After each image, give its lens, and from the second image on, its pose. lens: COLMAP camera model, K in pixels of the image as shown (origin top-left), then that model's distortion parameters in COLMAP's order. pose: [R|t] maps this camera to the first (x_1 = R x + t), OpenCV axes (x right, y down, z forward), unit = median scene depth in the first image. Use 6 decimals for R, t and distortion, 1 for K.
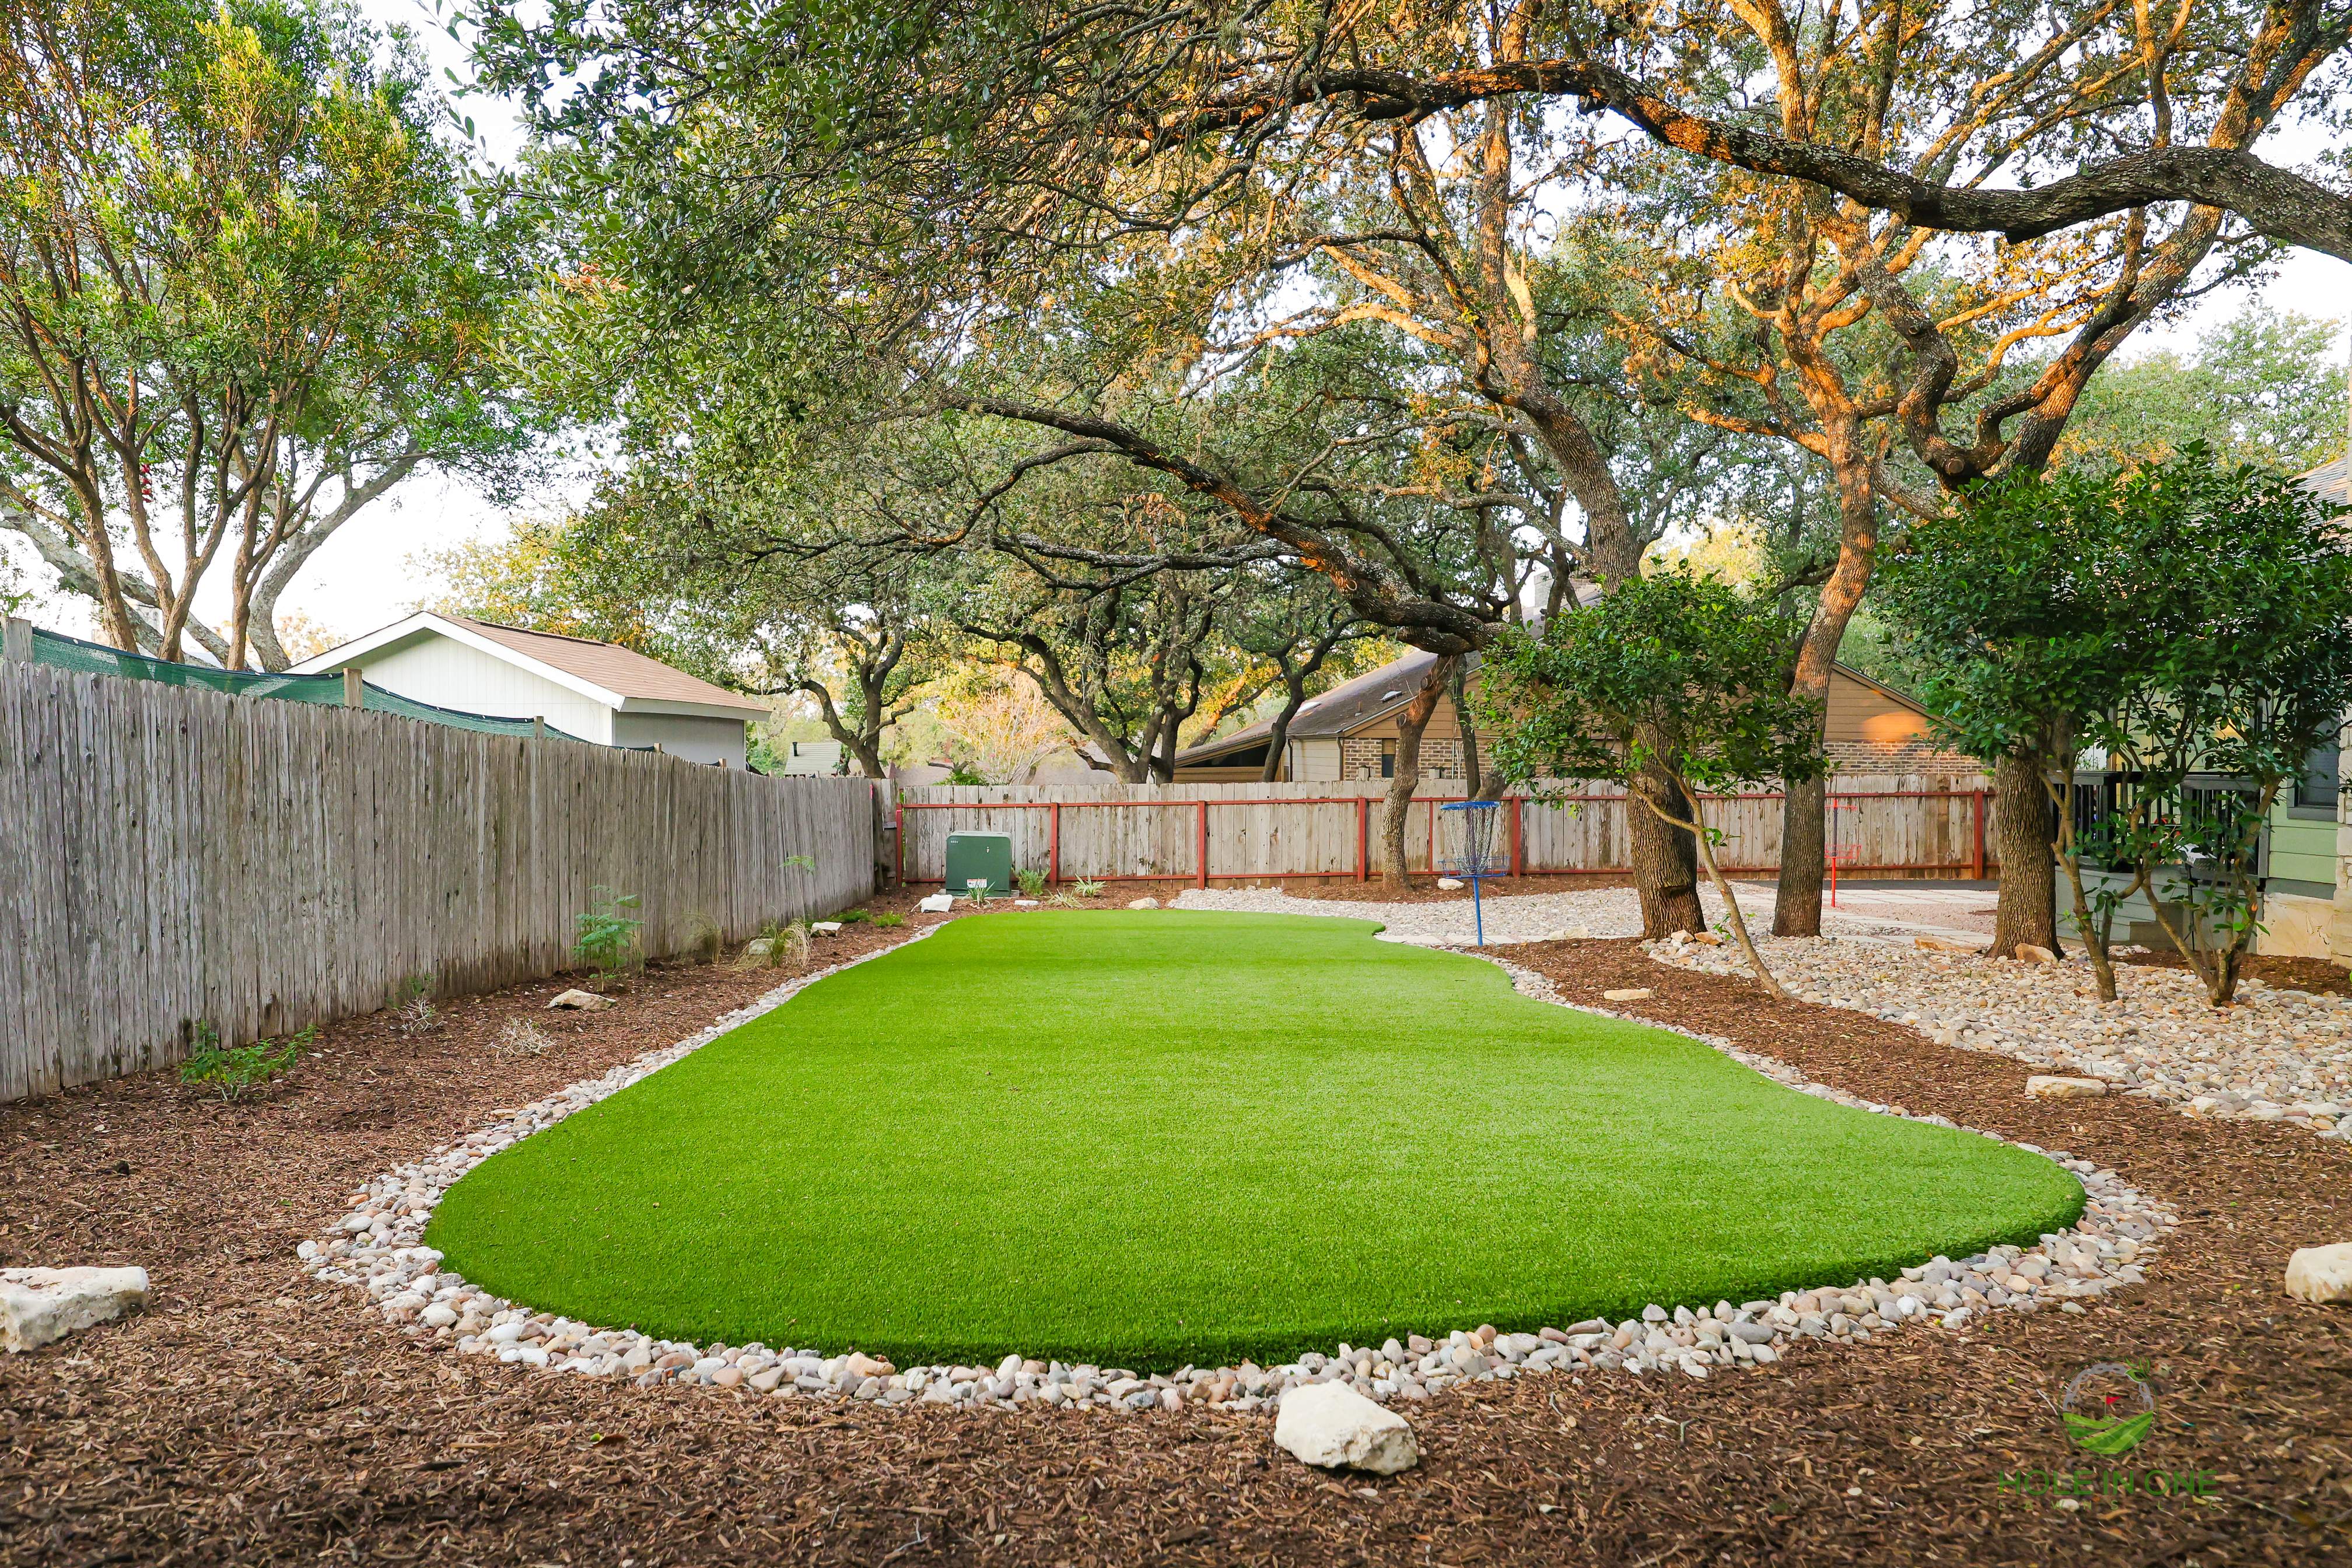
lens RADIAL K [[1559.5, 0, 1184.1], [0, 1559.5, 813.4], [0, 0, 1]] dist [0.014563, -0.001878]
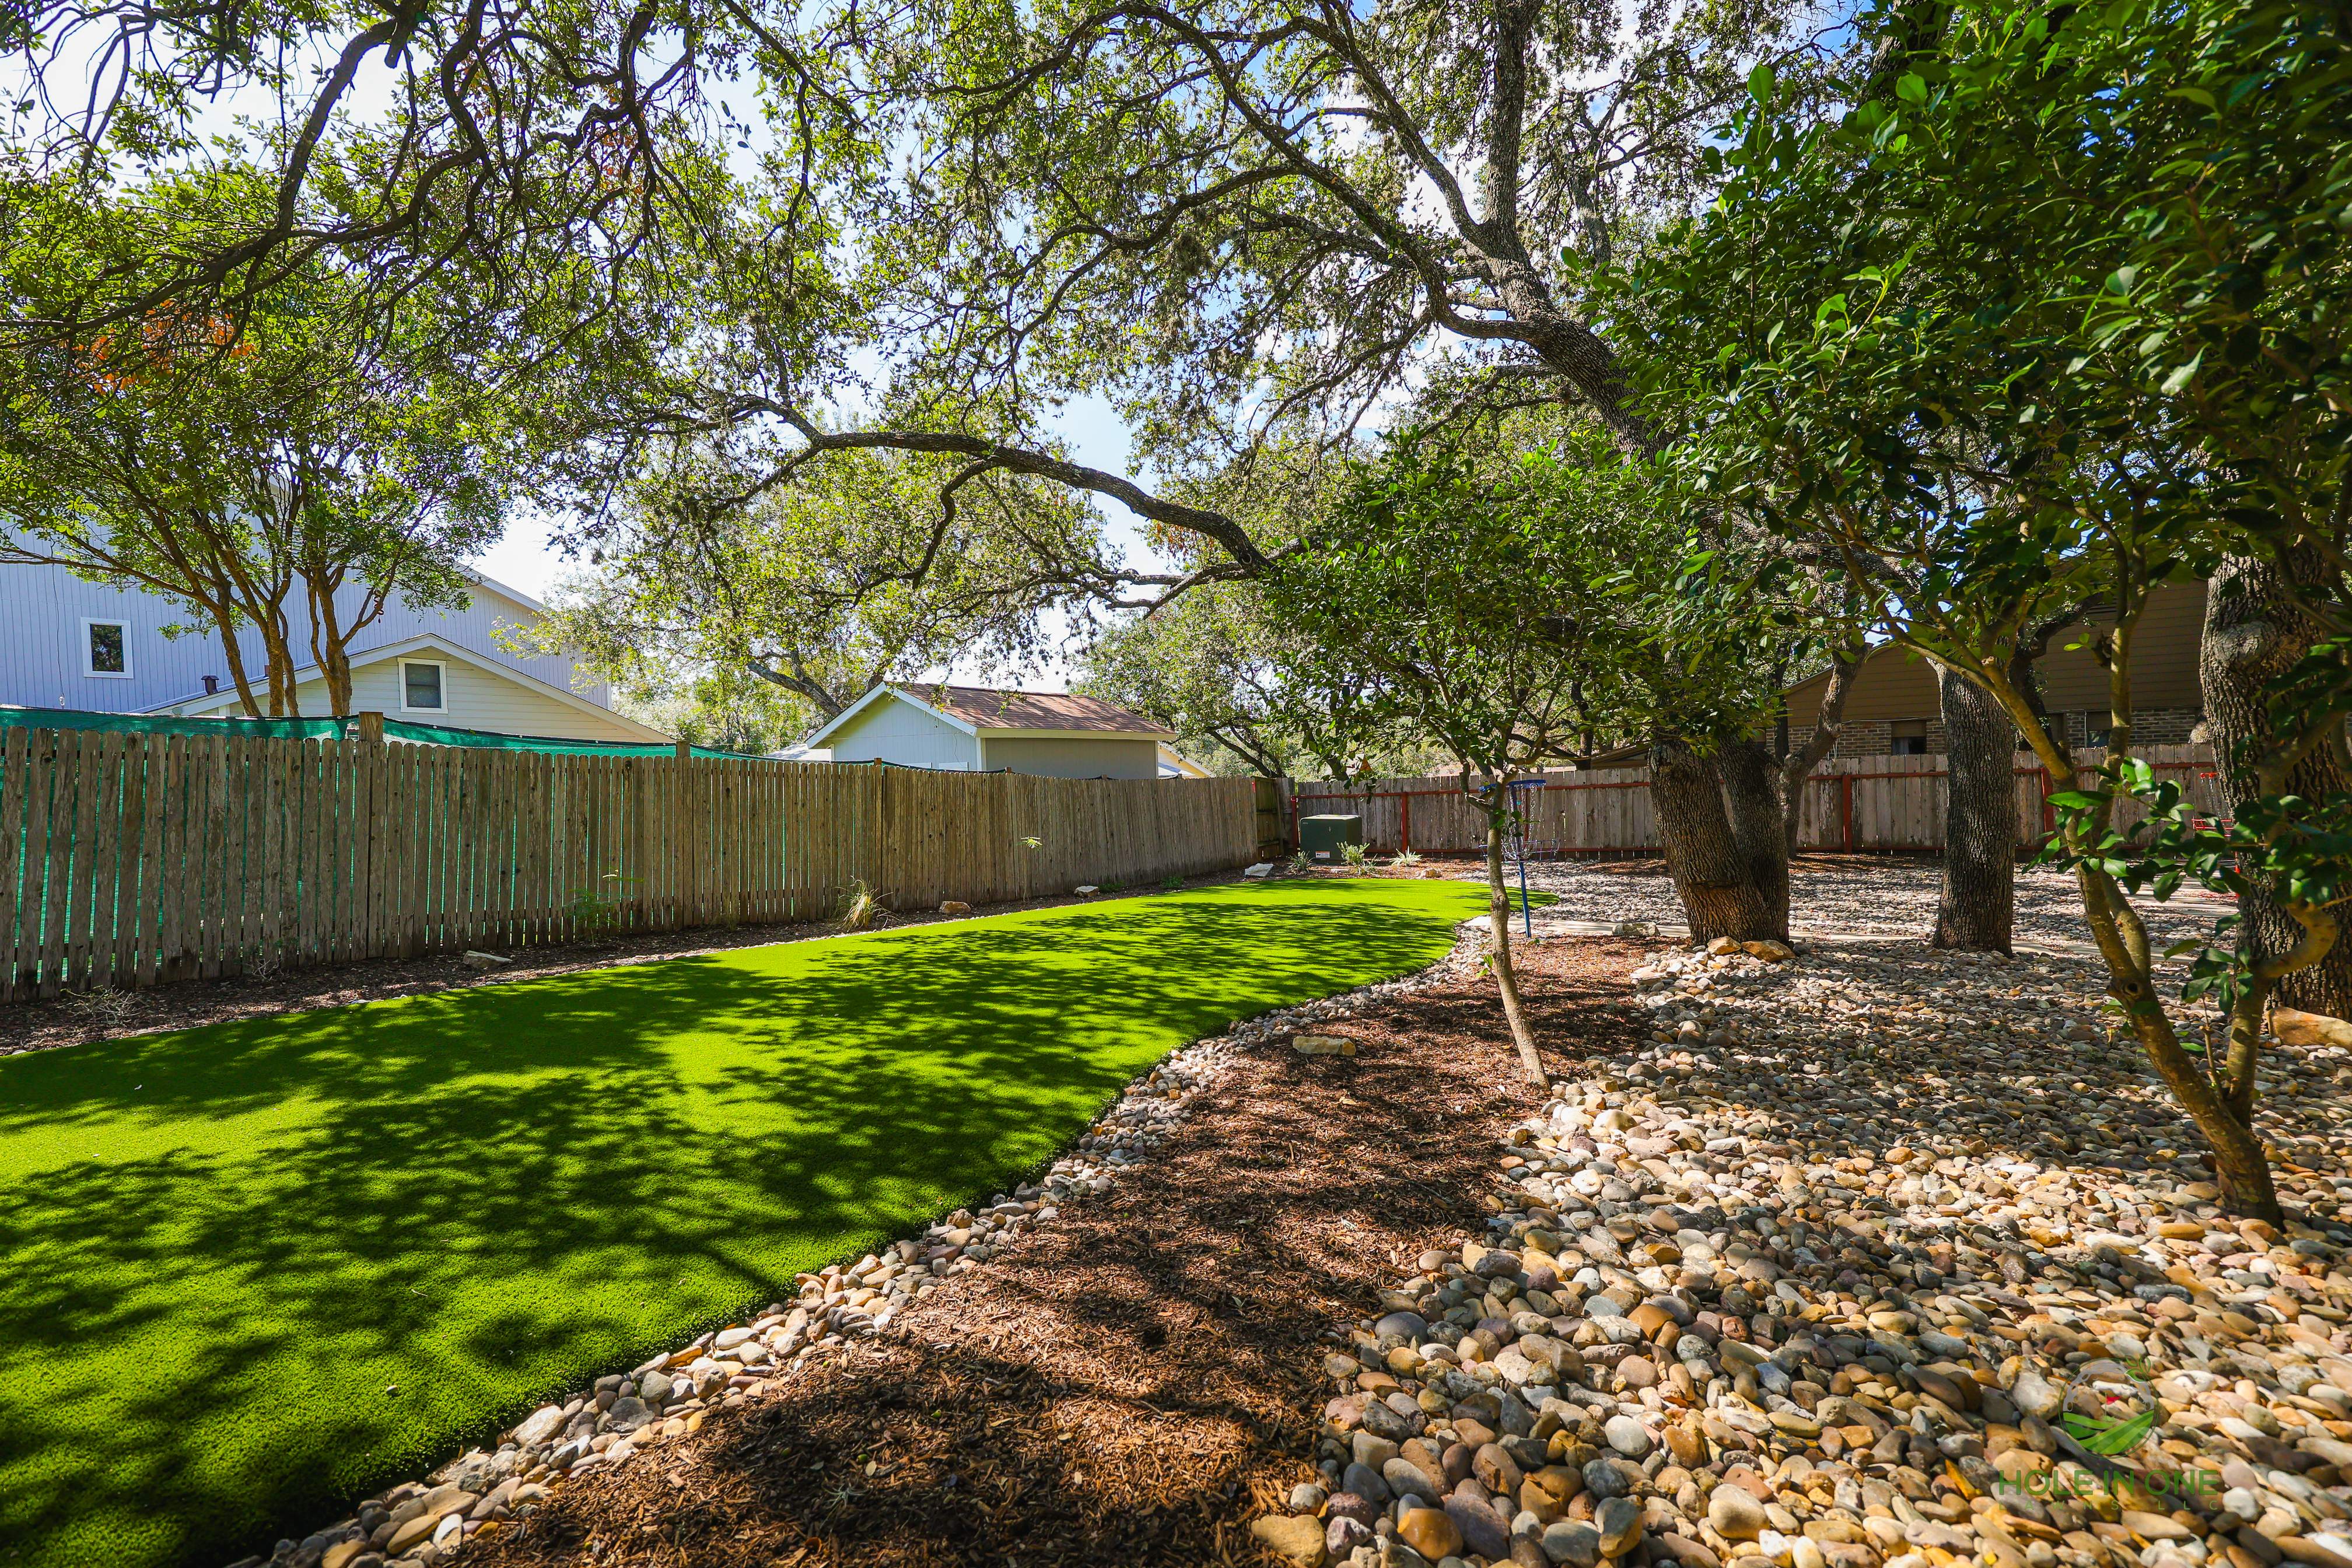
lens RADIAL K [[959.4, 0, 1163.3], [0, 959.4, 787.3], [0, 0, 1]] dist [0.006696, -0.001212]
pose [[0.843080, -0.027272, -0.537096, 0.326316], [0.018687, 0.999596, -0.021423, 0.004104], [0.537463, 0.008025, 0.843249, 0.413079]]
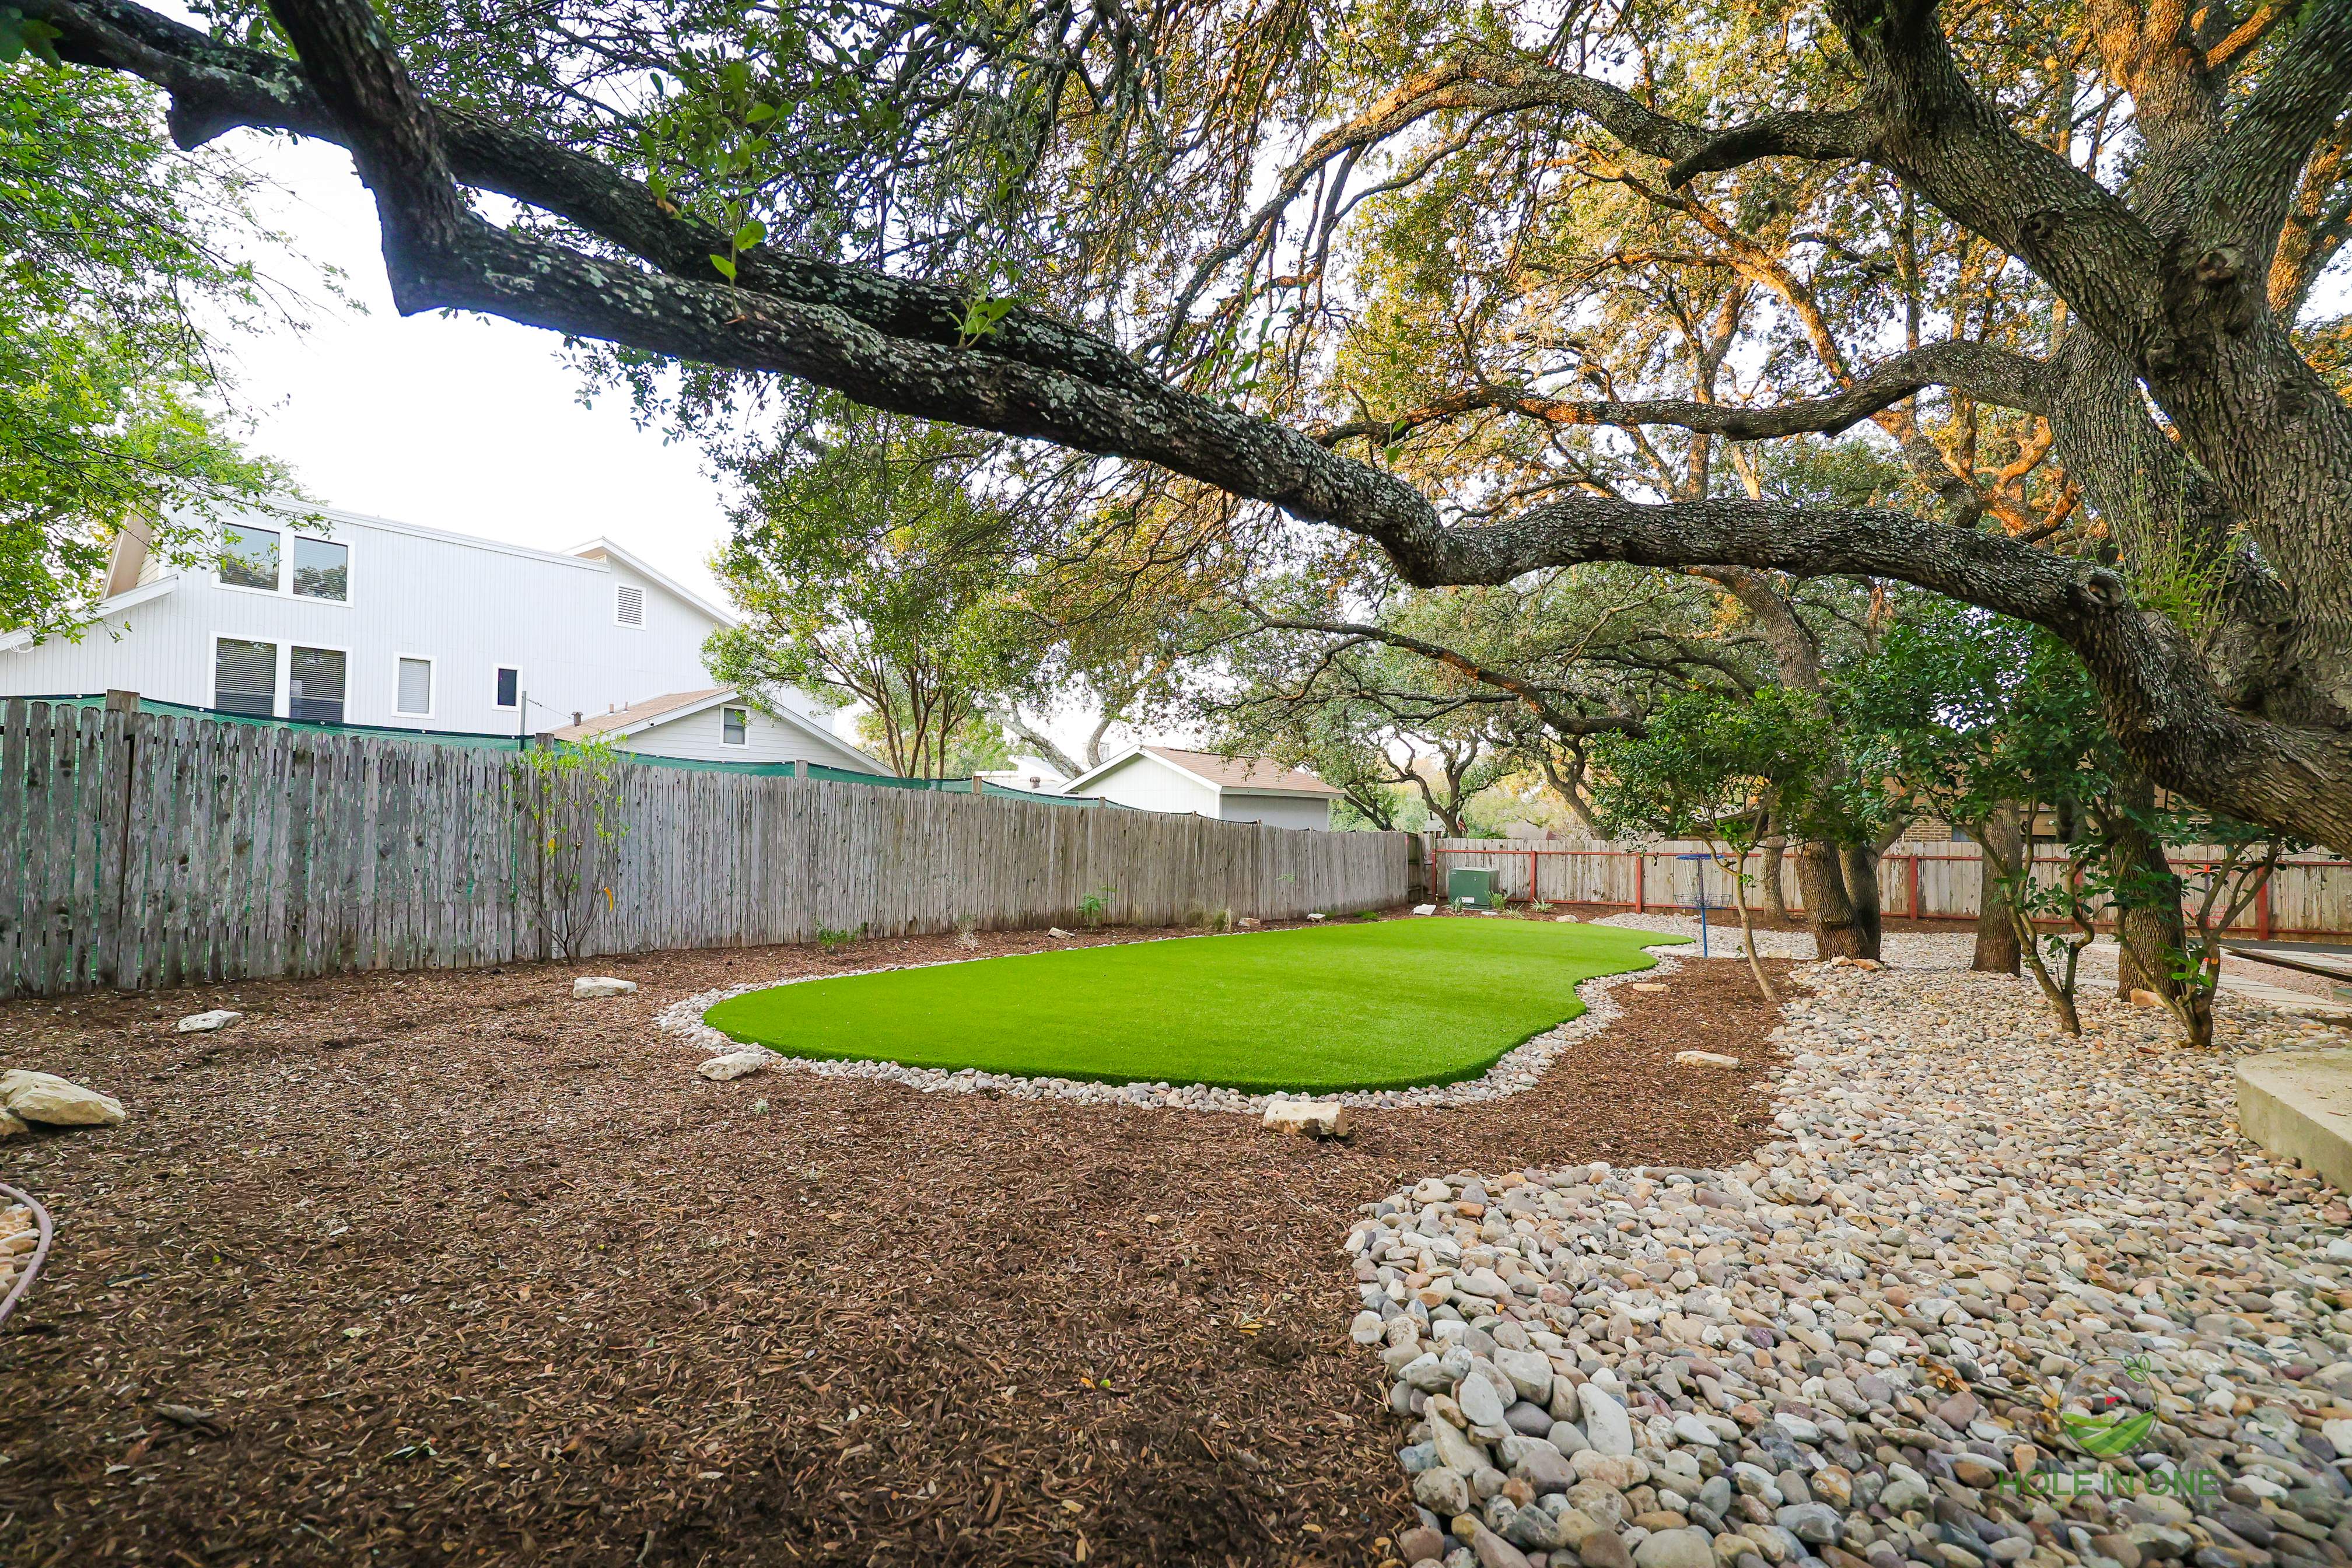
lens RADIAL K [[959.4, 0, 1172.5], [0, 959.4, 795.3], [0, 0, 1]] dist [0.006696, -0.001212]
pose [[0.824962, -0.006961, -0.565146, 0.297679], [-0.029209, 0.998063, -0.054932, 0.001328], [0.564434, 0.061824, 0.823160, 0.017910]]
